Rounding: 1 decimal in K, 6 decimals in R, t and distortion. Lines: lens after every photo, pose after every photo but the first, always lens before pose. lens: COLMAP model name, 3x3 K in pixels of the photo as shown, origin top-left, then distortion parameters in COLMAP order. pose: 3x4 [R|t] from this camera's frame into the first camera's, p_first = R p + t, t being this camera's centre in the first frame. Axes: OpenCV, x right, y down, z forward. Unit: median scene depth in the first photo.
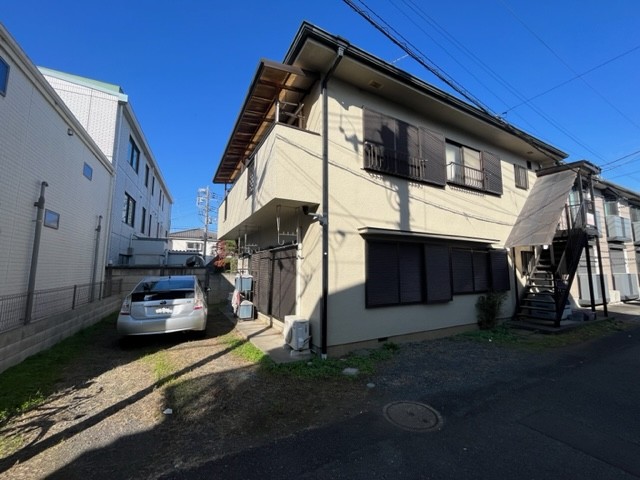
lens RADIAL K [[260.7, 0, 320.0], [0, 260.7, 240.0], [0, 0, 1]] dist [-0.001271, -0.000207]
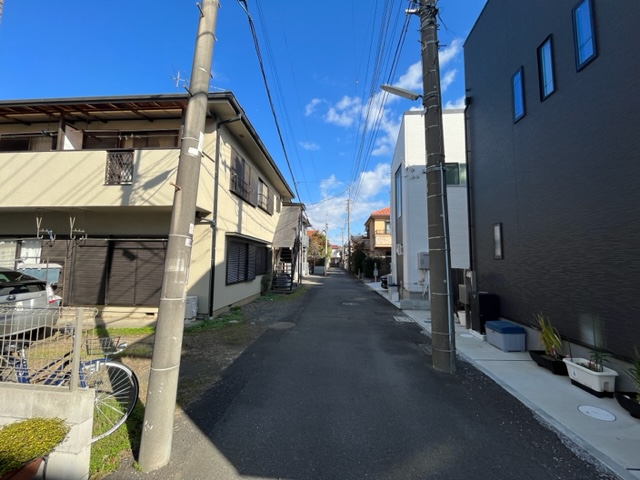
lens RADIAL K [[260.7, 0, 320.0], [0, 260.7, 240.0], [0, 0, 1]] dist [-0.001271, -0.000207]
pose [[0.529566, 0.071974, 0.845210, -0.692121], [-0.100960, 0.994659, -0.021443, -0.015204], [-0.842239, -0.073977, 0.534004, -0.195361]]
